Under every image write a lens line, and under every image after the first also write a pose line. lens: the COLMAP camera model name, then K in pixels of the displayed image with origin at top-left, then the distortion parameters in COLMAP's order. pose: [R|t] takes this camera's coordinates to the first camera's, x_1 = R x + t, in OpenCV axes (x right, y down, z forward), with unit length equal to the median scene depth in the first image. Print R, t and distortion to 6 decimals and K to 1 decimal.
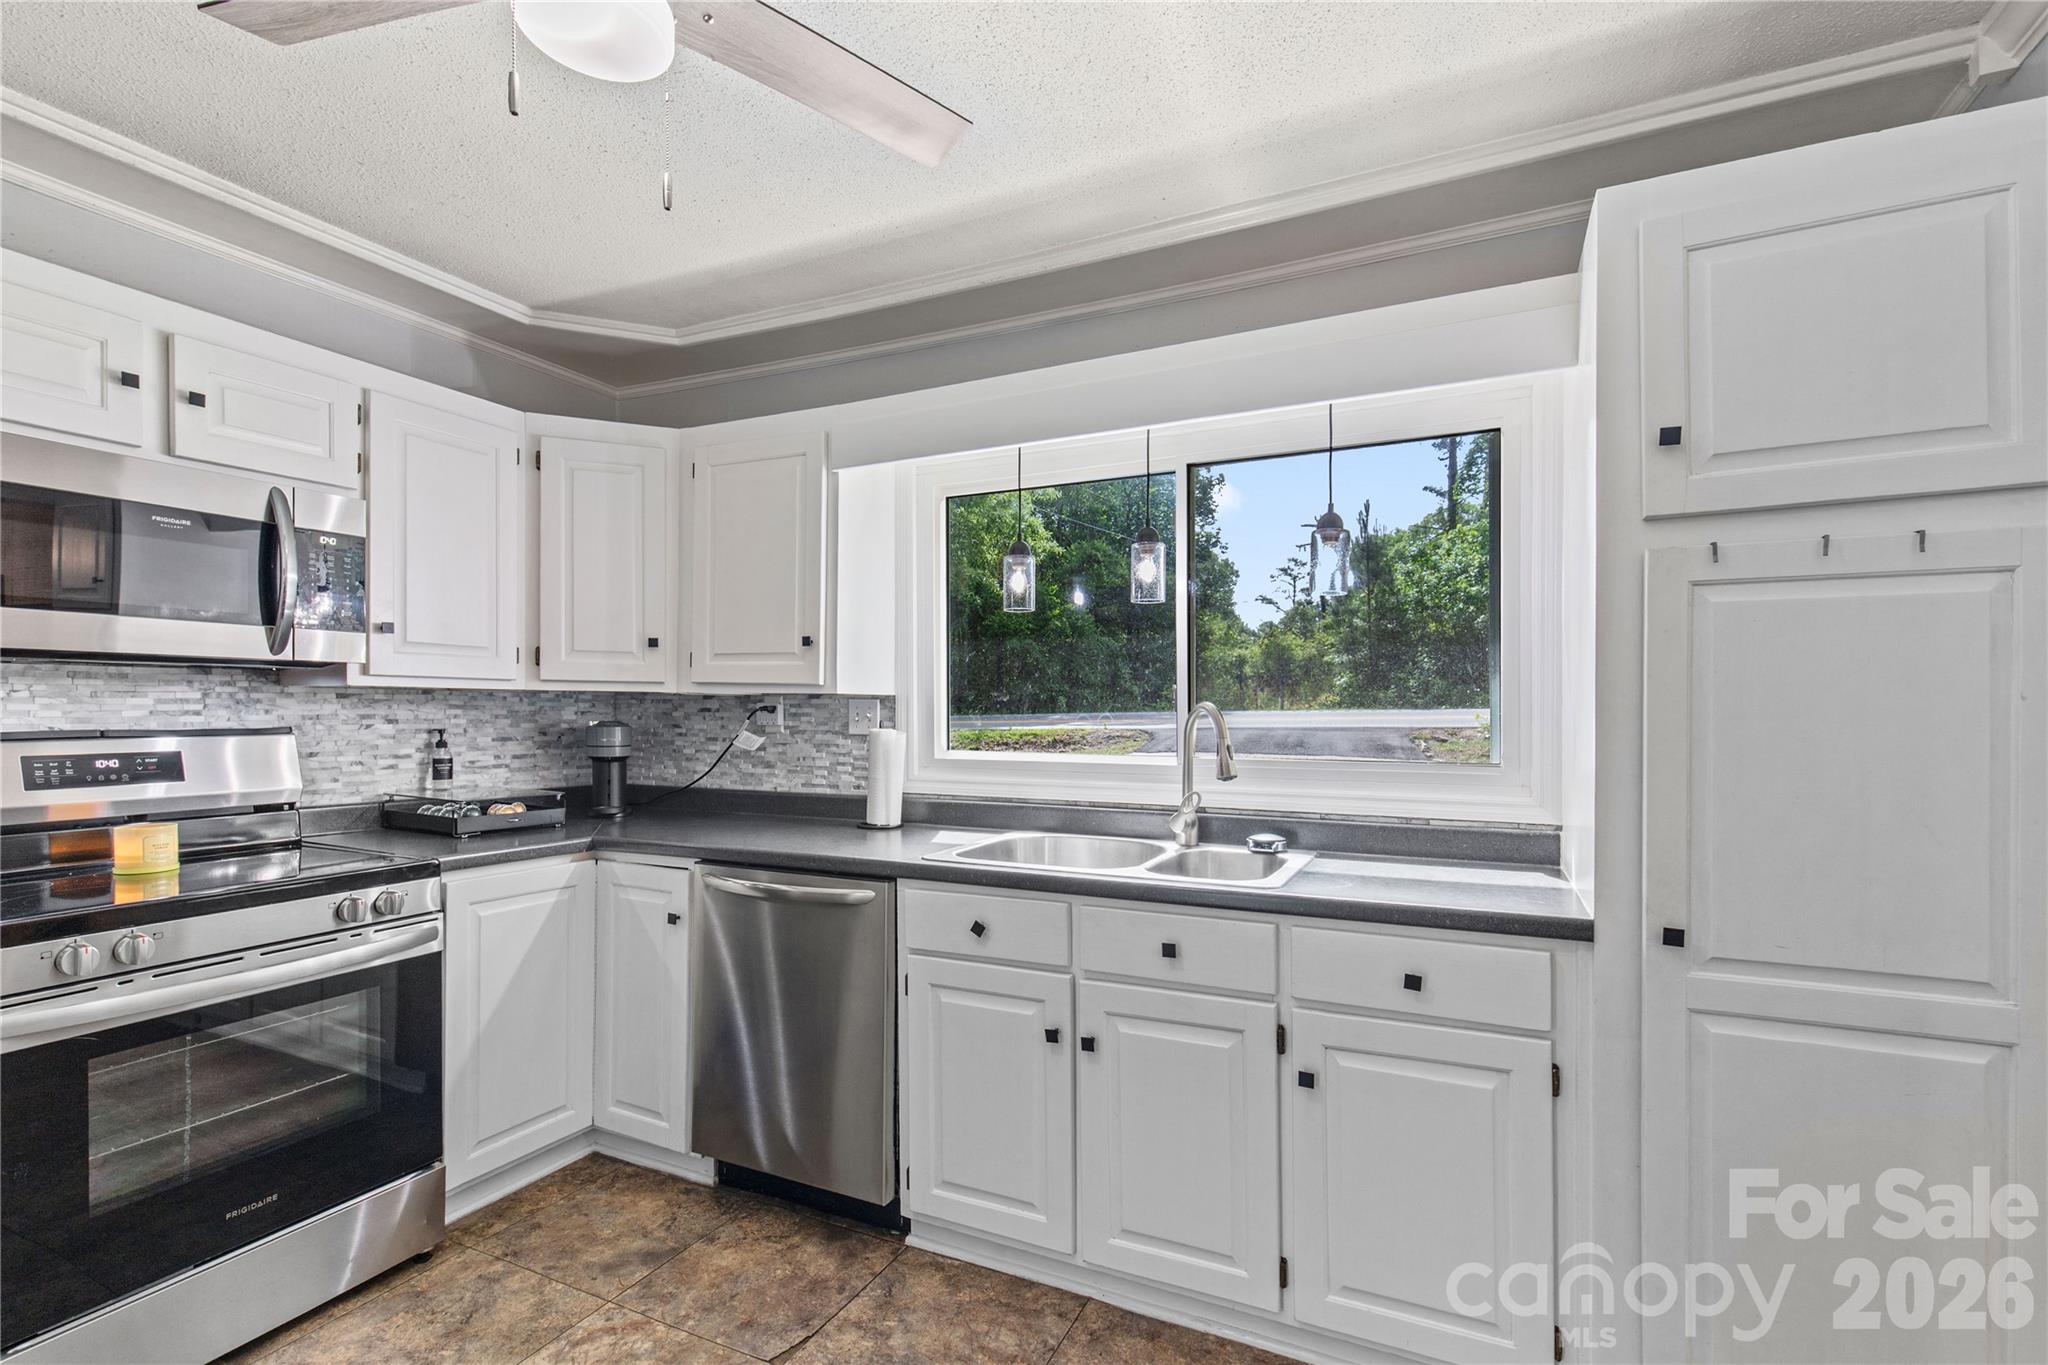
lens RADIAL K [[946.2, 0, 1031.3], [0, 946.2, 716.7], [0, 0, 1]] dist [0.003152, 0.000260]
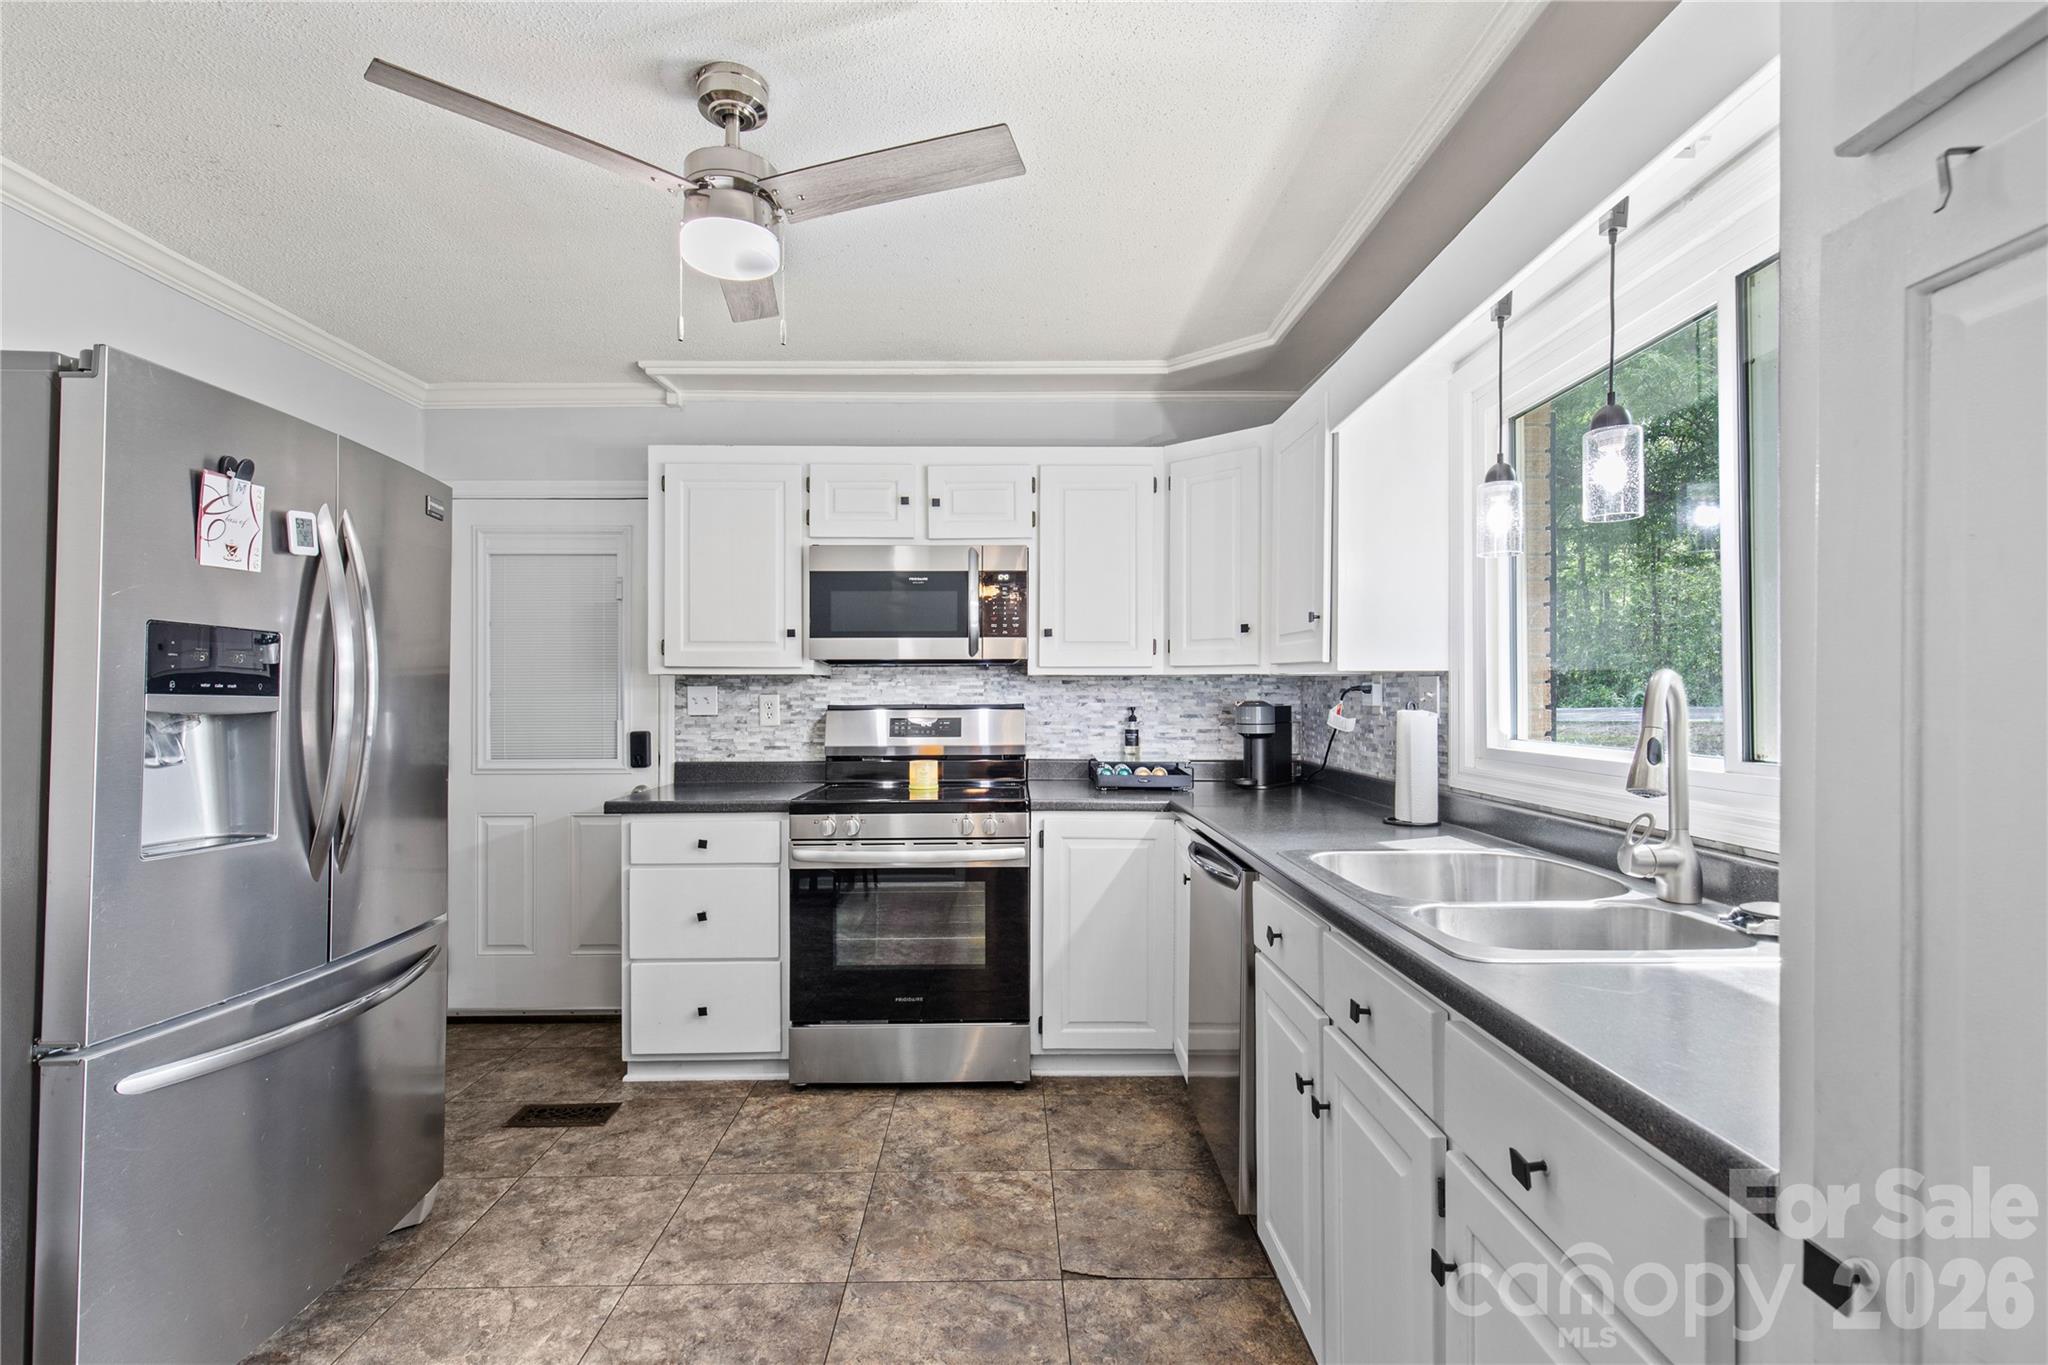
lens RADIAL K [[946.2, 0, 1016.3], [0, 946.2, 684.8], [0, 0, 1]] dist [0.003152, 0.000260]
pose [[0.437861, -0.014425, -0.898927, 0.493277], [-0.002819, 0.999844, -0.017418, 0.006535], [0.899038, 0.010161, 0.437752, 0.315236]]
